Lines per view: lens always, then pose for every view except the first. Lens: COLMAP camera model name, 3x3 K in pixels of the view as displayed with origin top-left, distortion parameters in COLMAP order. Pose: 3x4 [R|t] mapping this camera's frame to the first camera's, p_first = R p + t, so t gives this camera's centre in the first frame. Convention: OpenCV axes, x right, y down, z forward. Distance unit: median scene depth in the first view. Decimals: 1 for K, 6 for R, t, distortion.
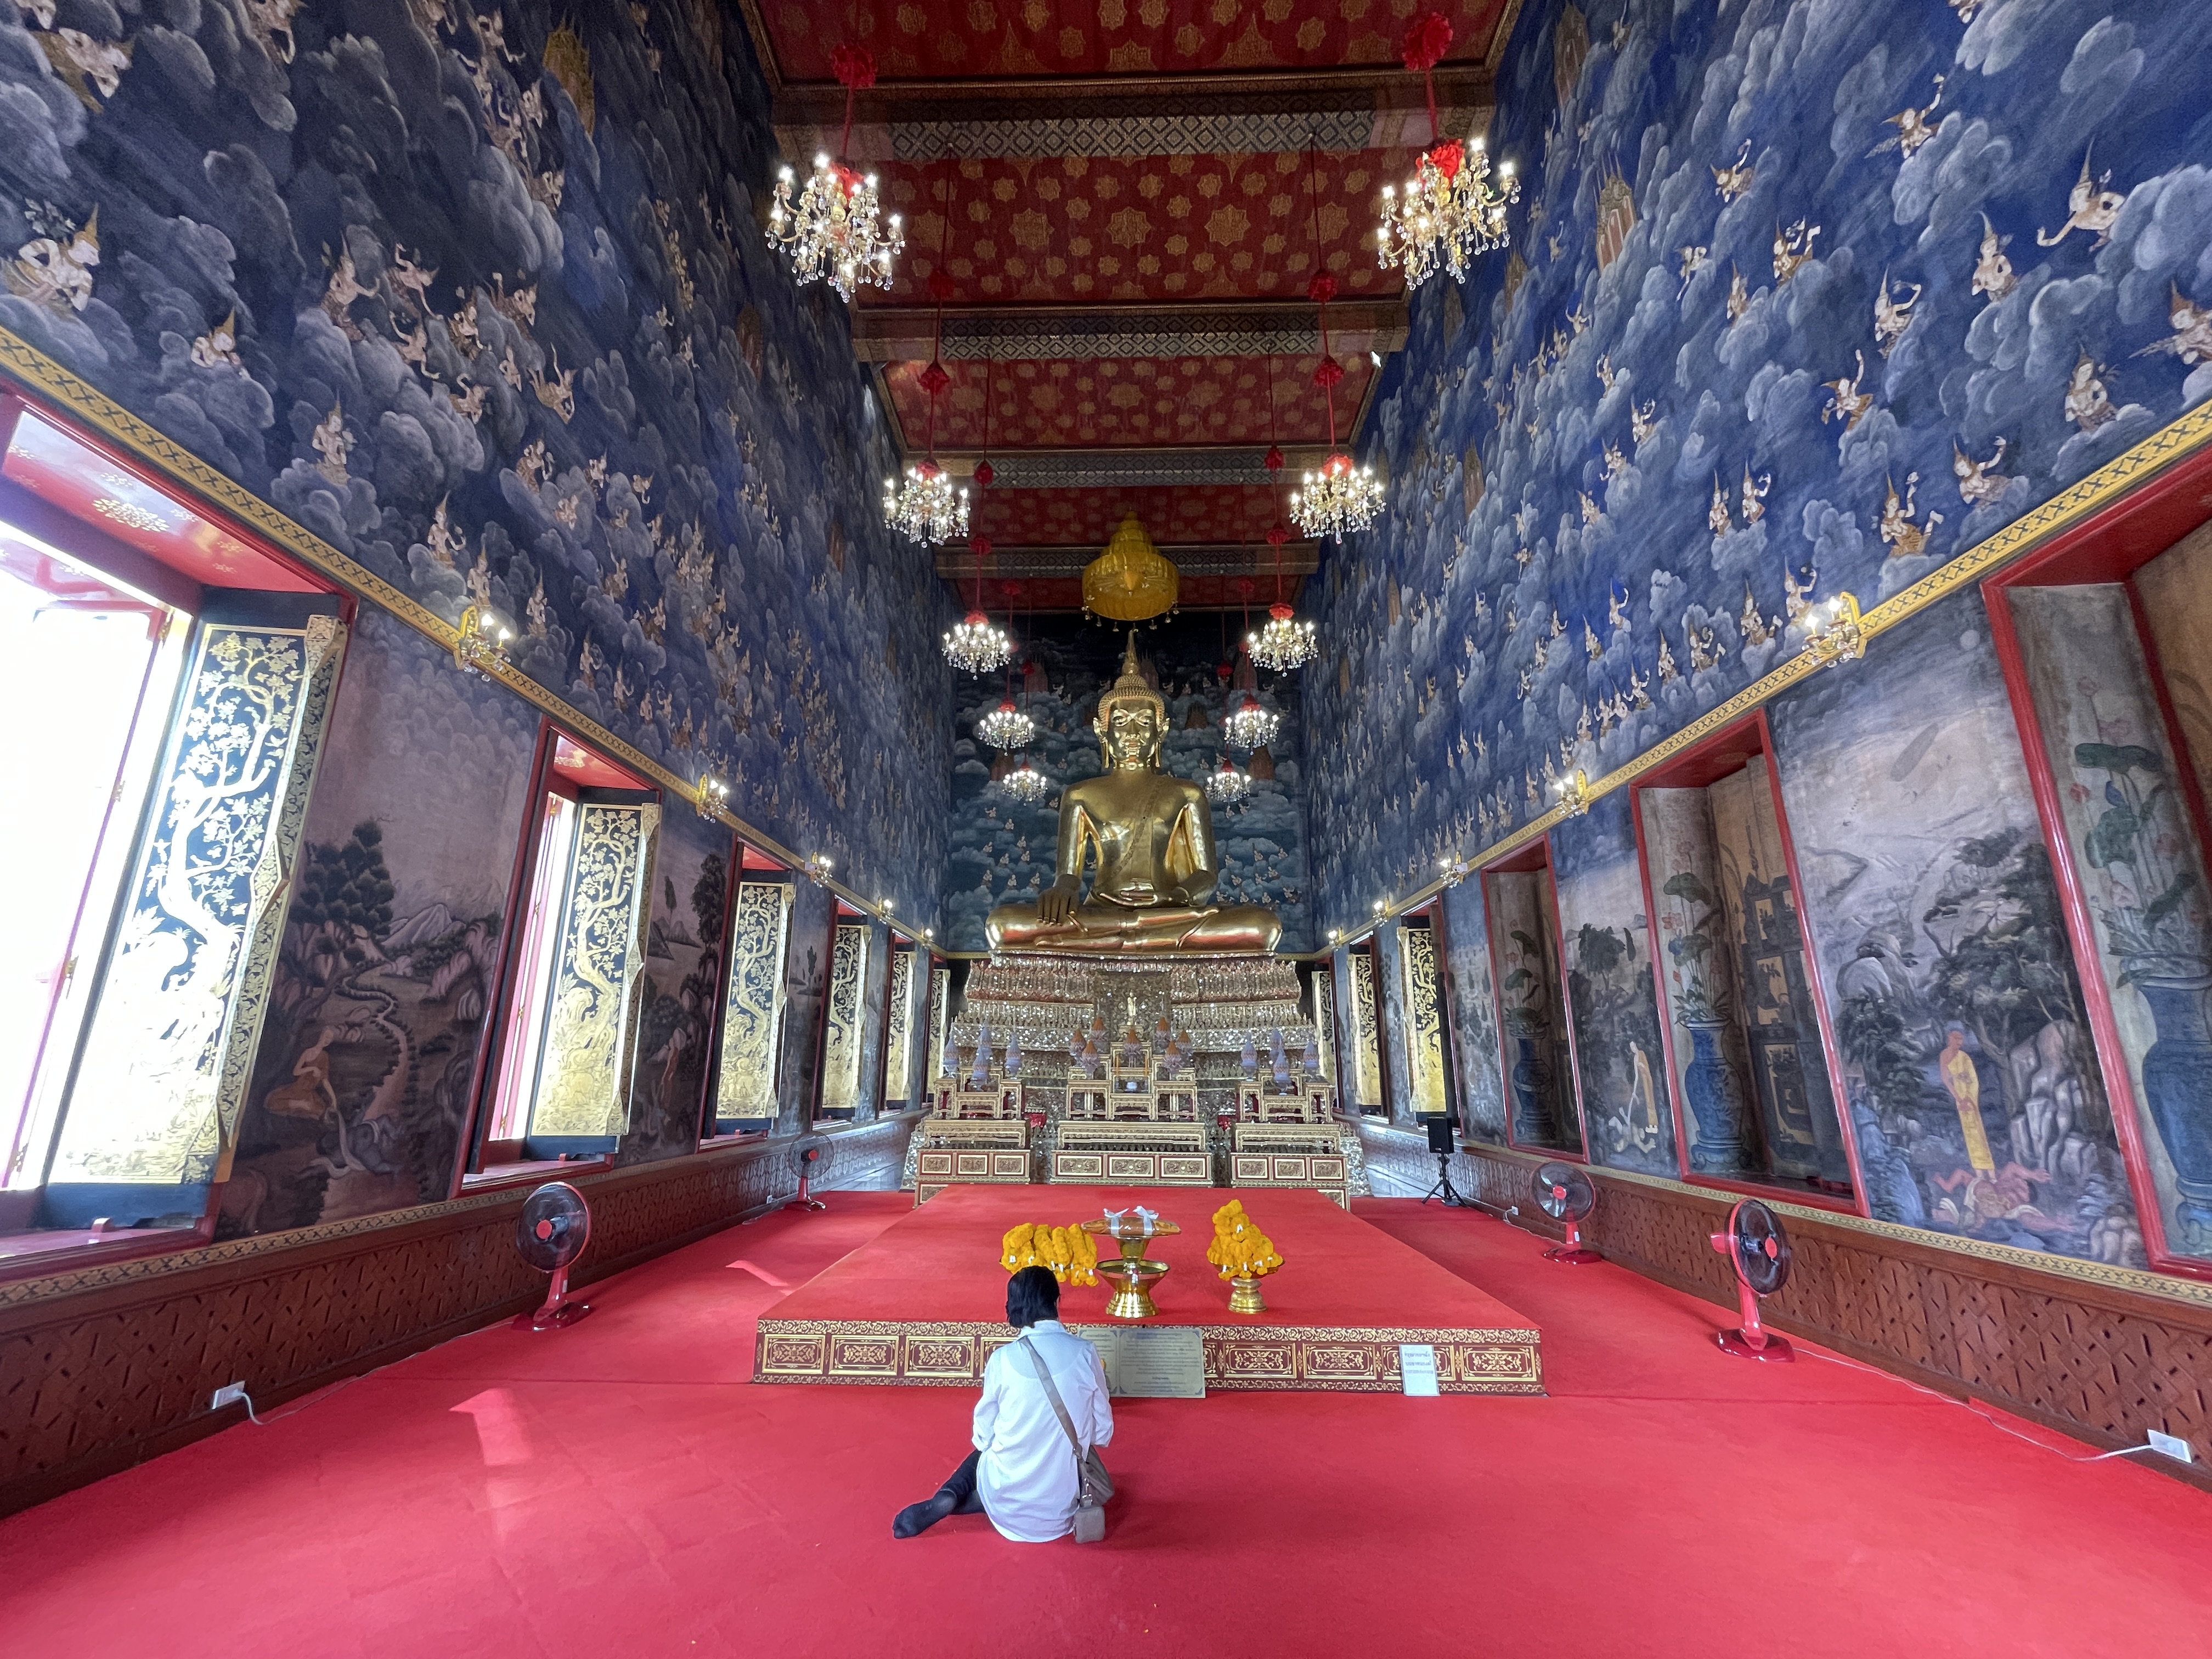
lens RADIAL K [[892.9, 0, 1100.6], [0, 892.9, 832.5], [0, 0, 1]] dist [0.000355, 0.000002]
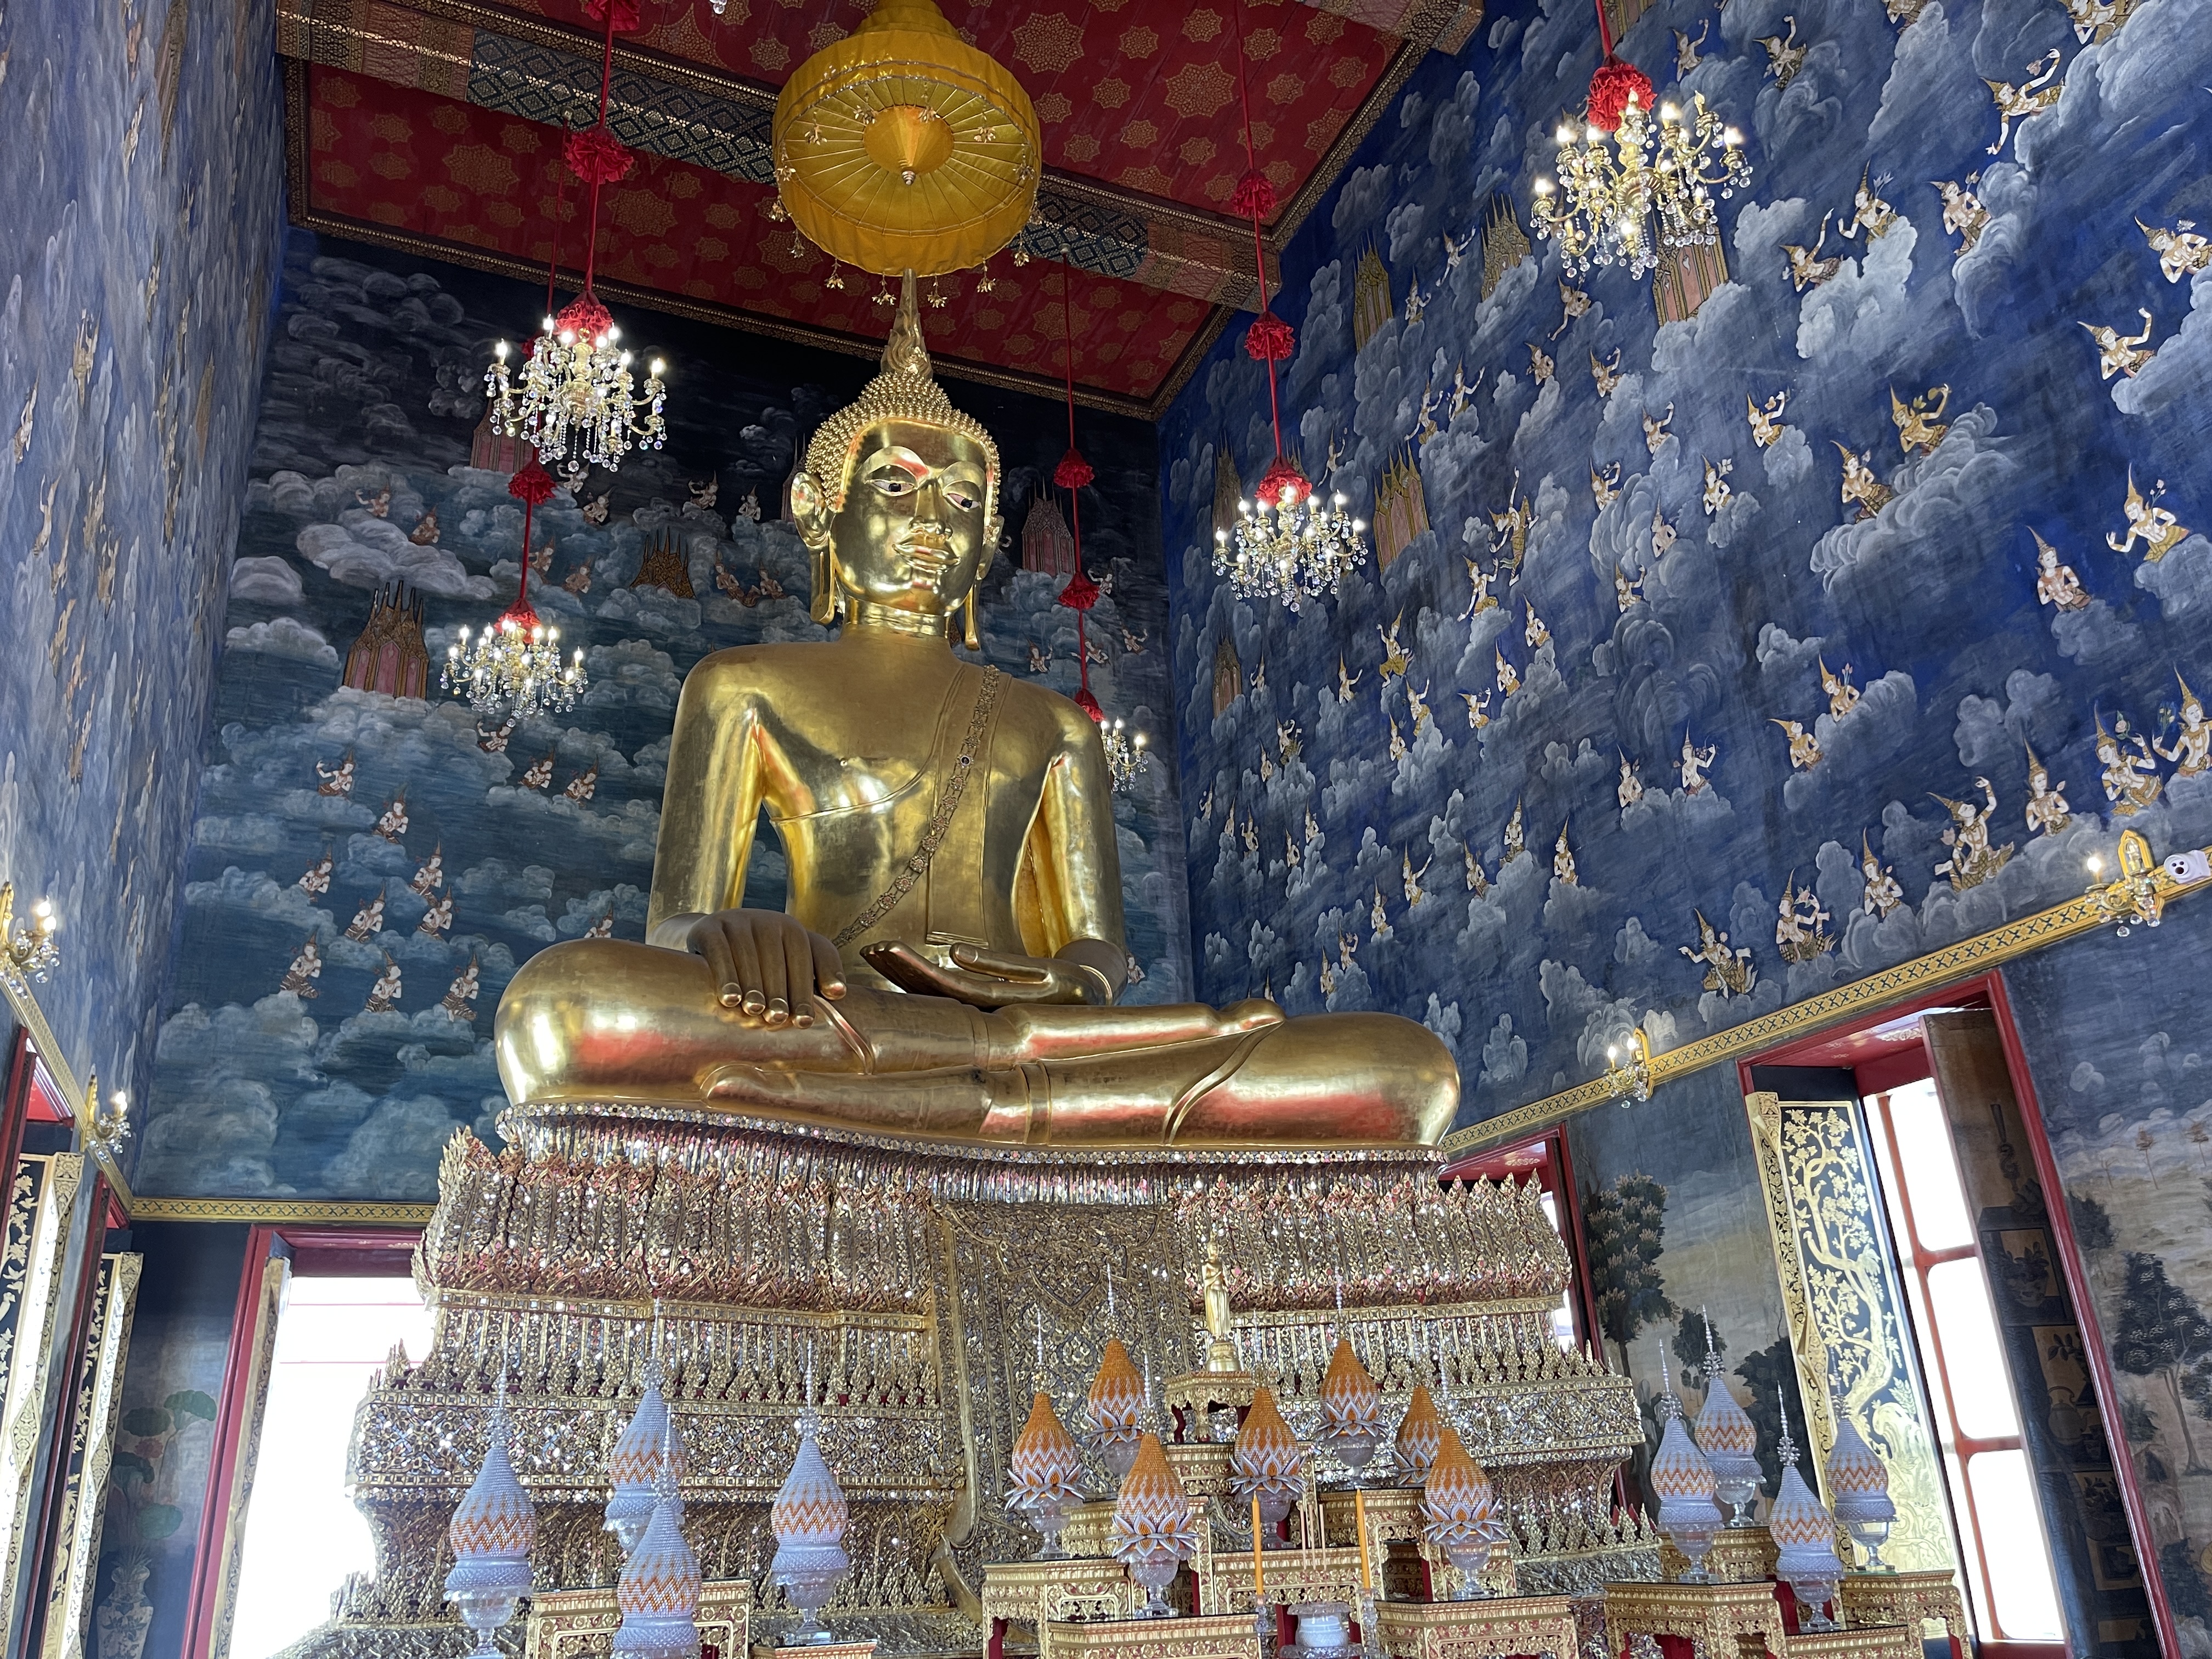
lens RADIAL K [[1668.6, 0, 1109.4], [0, 1668.6, 841.1], [0, 0, 1]] dist [0.032552, 0.002419]
pose [[0.904356, 0.116262, 0.410639, -0.146086], [-0.057554, 0.986613, -0.152583, 0.099957], [-0.422881, 0.114355, 0.898941, 0.403907]]
